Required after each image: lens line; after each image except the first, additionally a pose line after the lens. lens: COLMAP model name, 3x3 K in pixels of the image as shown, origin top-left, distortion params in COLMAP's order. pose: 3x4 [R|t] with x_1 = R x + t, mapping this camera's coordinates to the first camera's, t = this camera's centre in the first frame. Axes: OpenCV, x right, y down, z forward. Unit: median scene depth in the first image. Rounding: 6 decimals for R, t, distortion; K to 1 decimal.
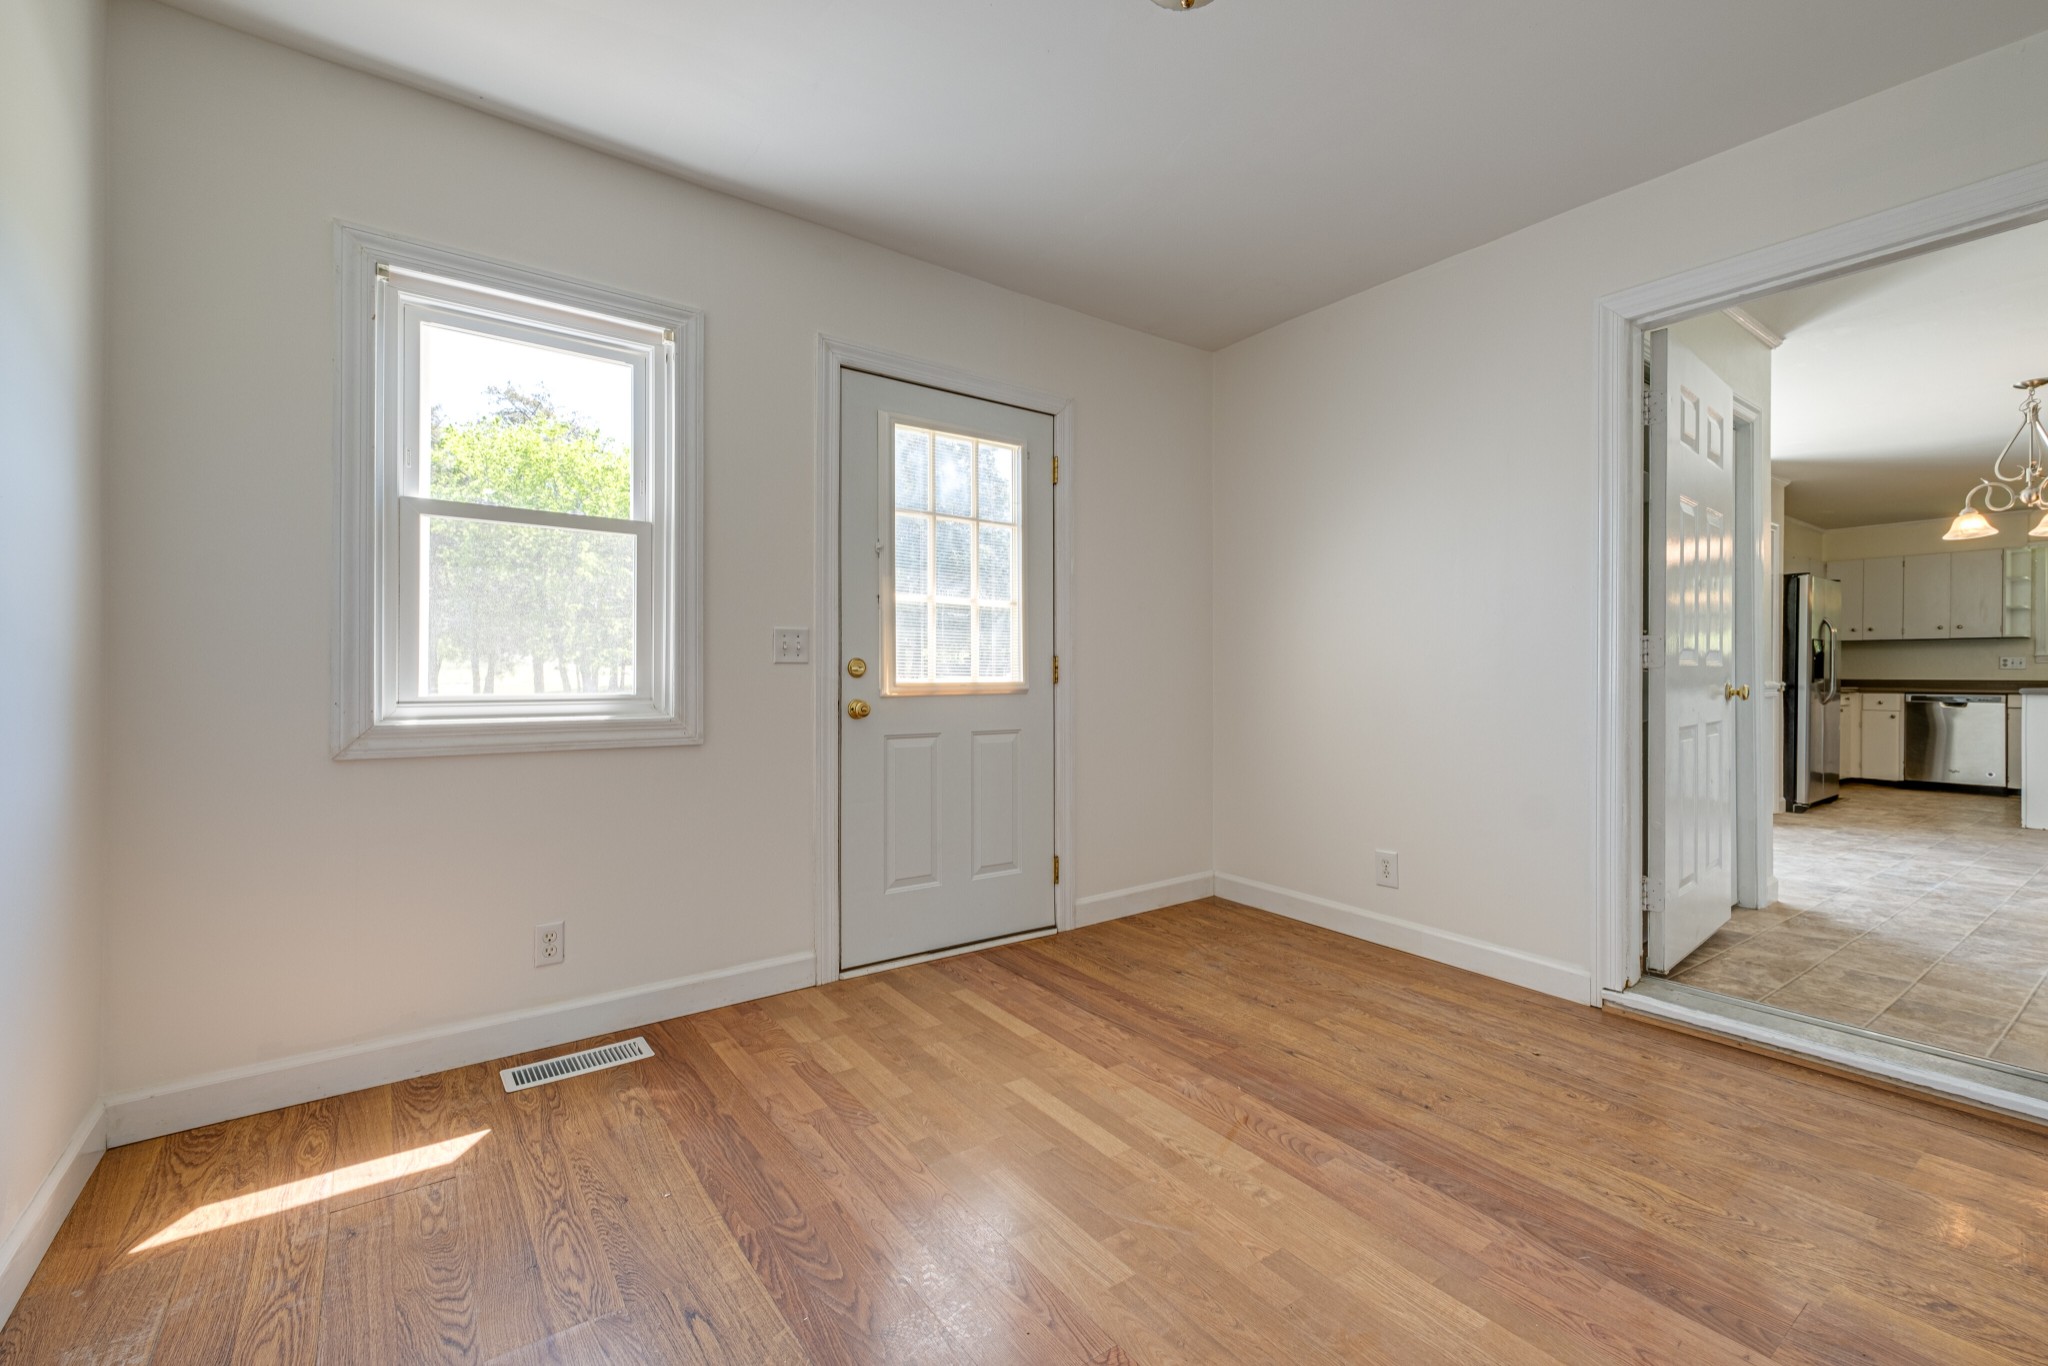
lens RADIAL K [[890.4, 0, 1030.0], [0, 890.4, 670.5], [0, 0, 1]] dist [0.010371, -0.007360]
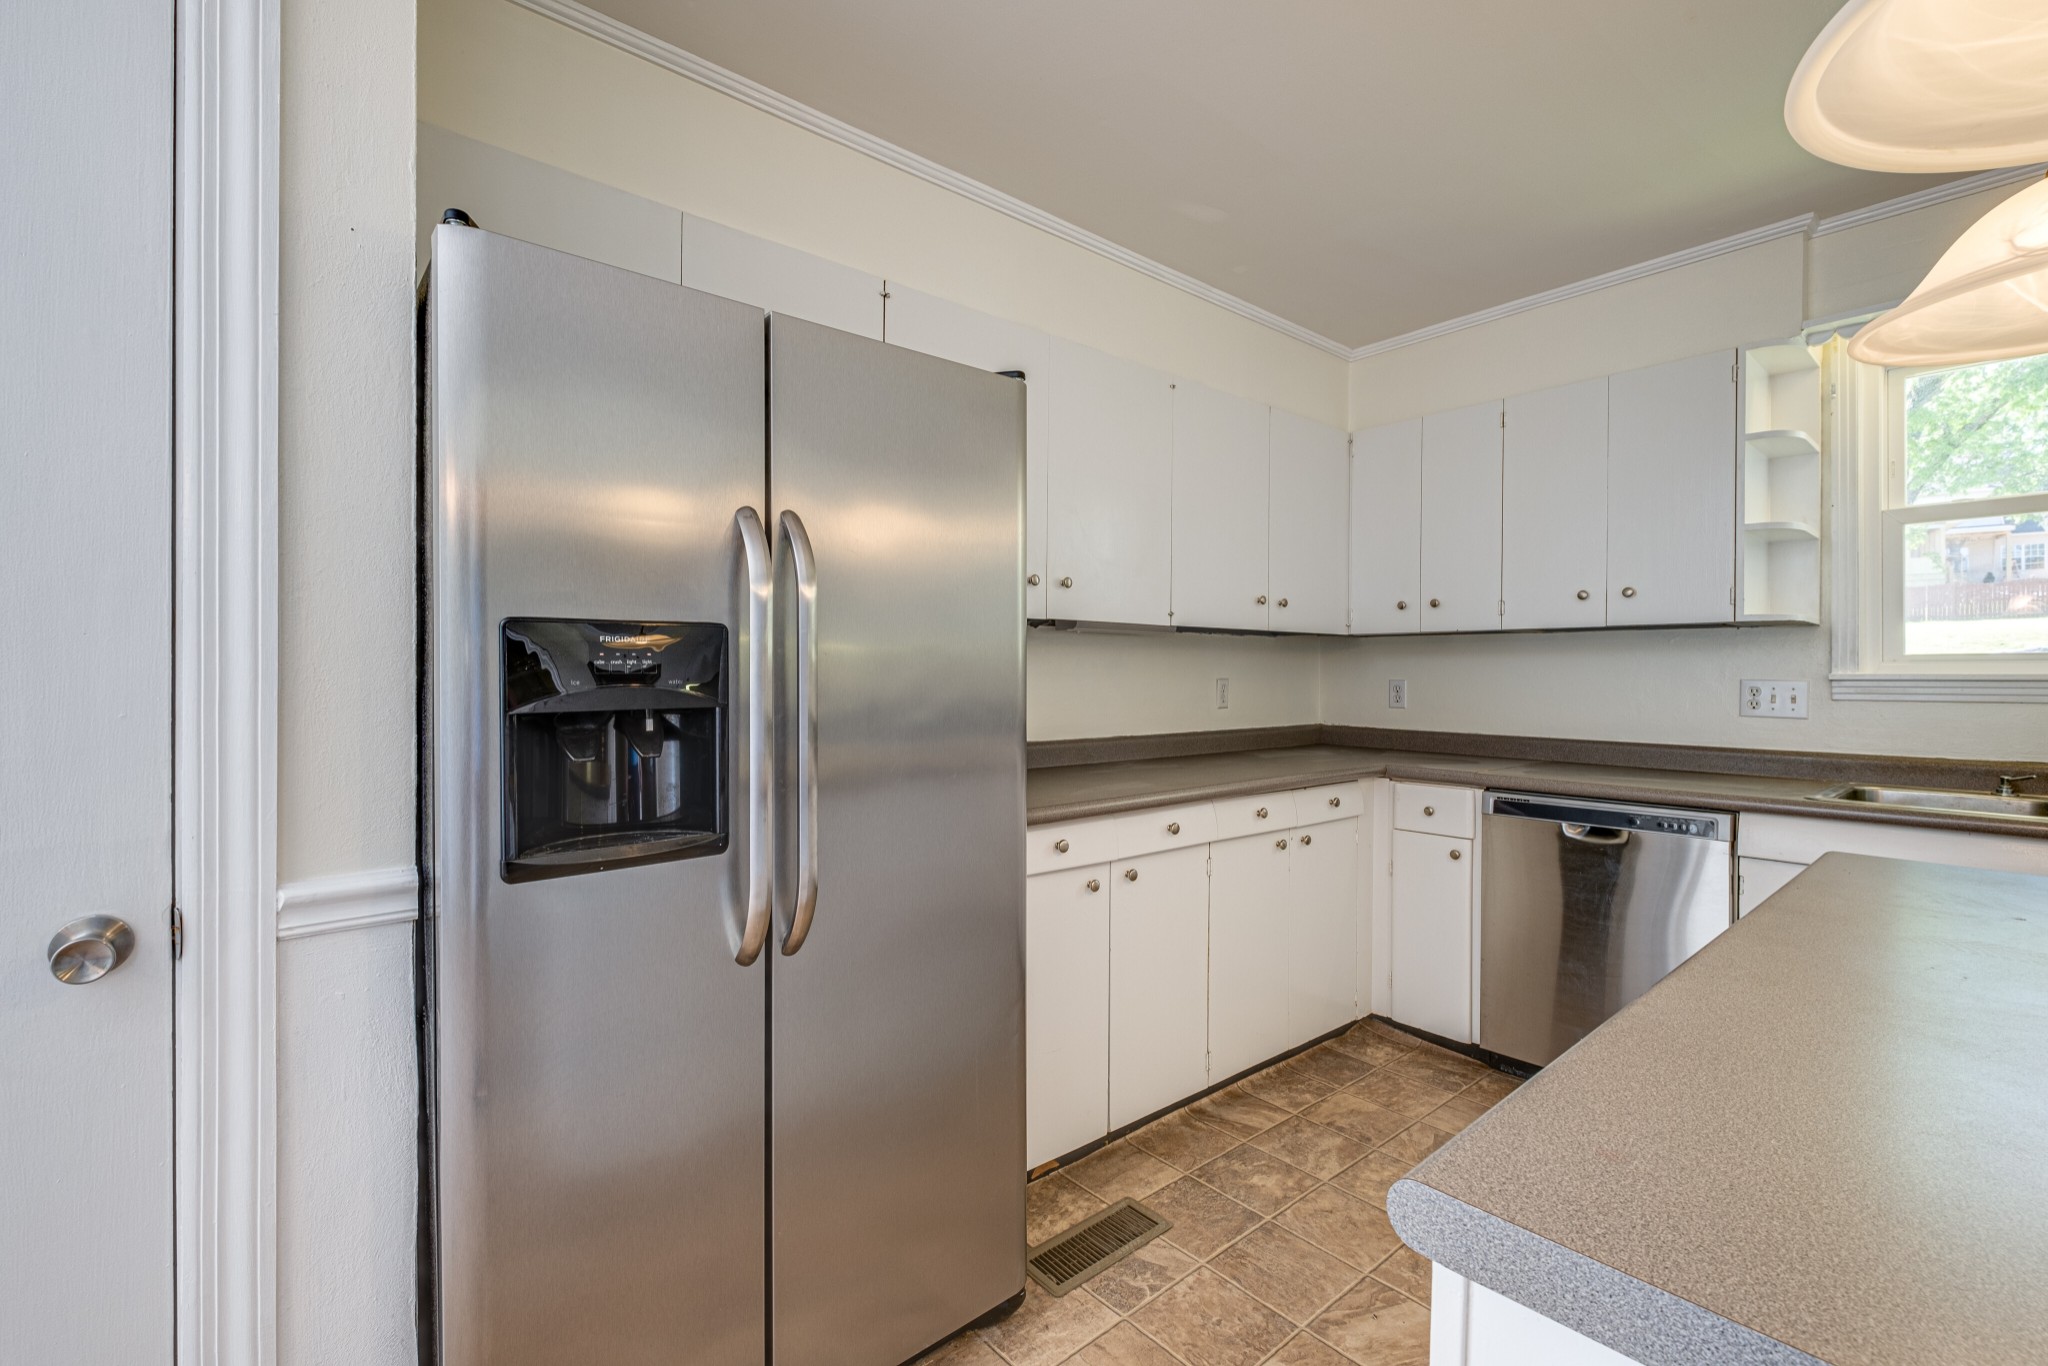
lens RADIAL K [[890.4, 0, 1030.0], [0, 890.4, 670.5], [0, 0, 1]] dist [0.010371, -0.007360]
pose [[0.996833, -0.005717, 0.079314, 0.828531], [0.005782, 0.999983, -0.000590, -0.021098], [-0.079309, 0.001046, 0.996850, 0.714508]]
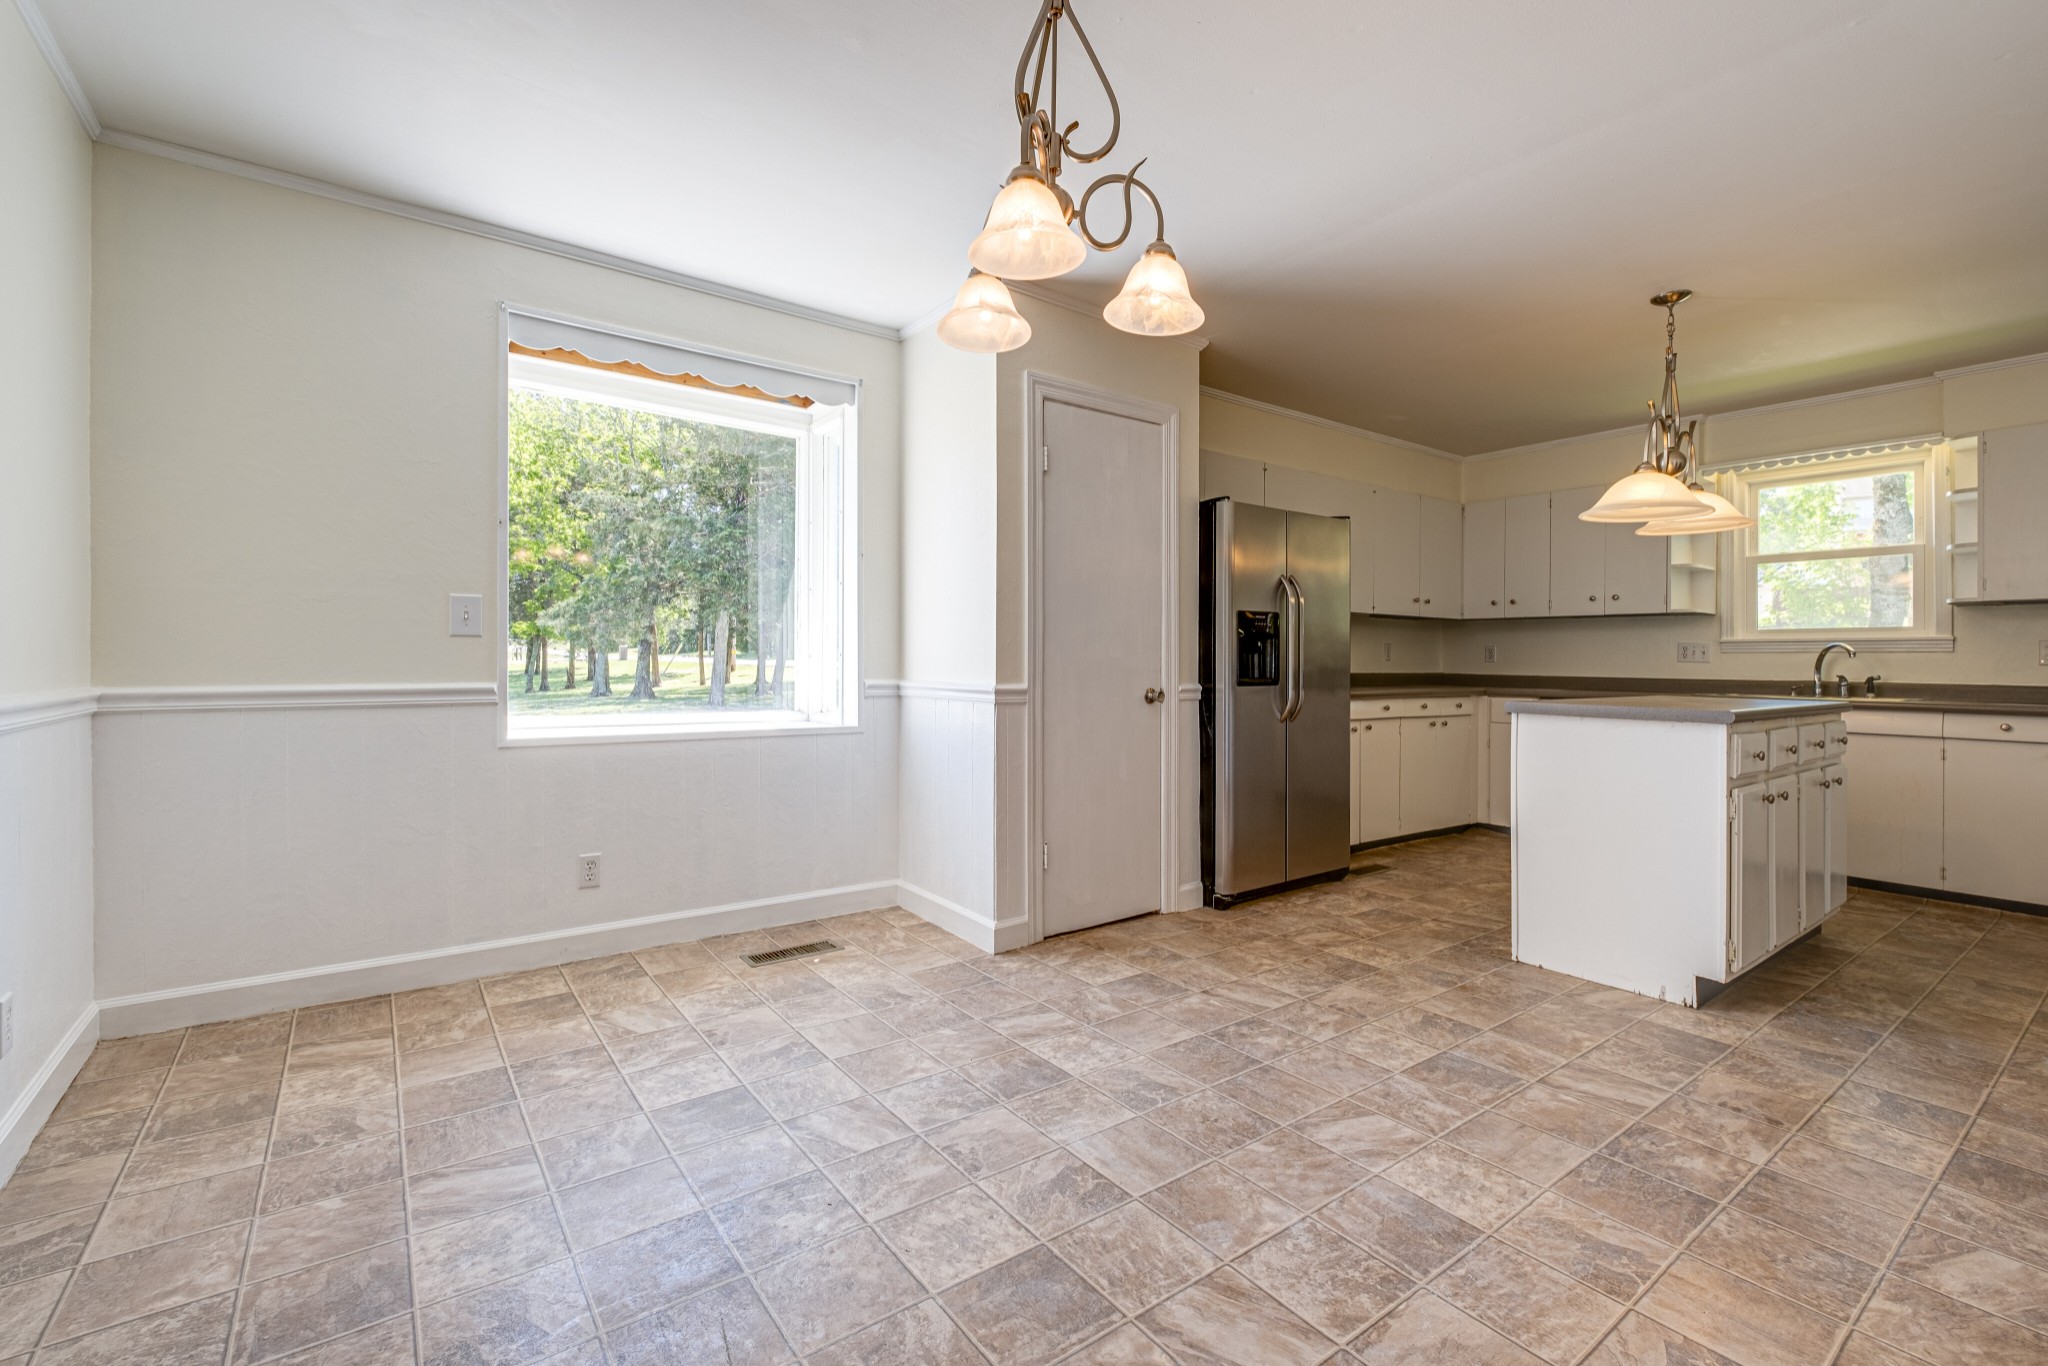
lens RADIAL K [[891.5, 0, 1036.3], [0, 891.5, 642.0], [0, 0, 1]] dist [0.002966, -0.000619]
pose [[0.999907, 0.001306, 0.013584, 0.635761], [-0.001076, 0.999856, -0.016923, -0.004102], [-0.013604, 0.016907, 0.999765, 0.363831]]
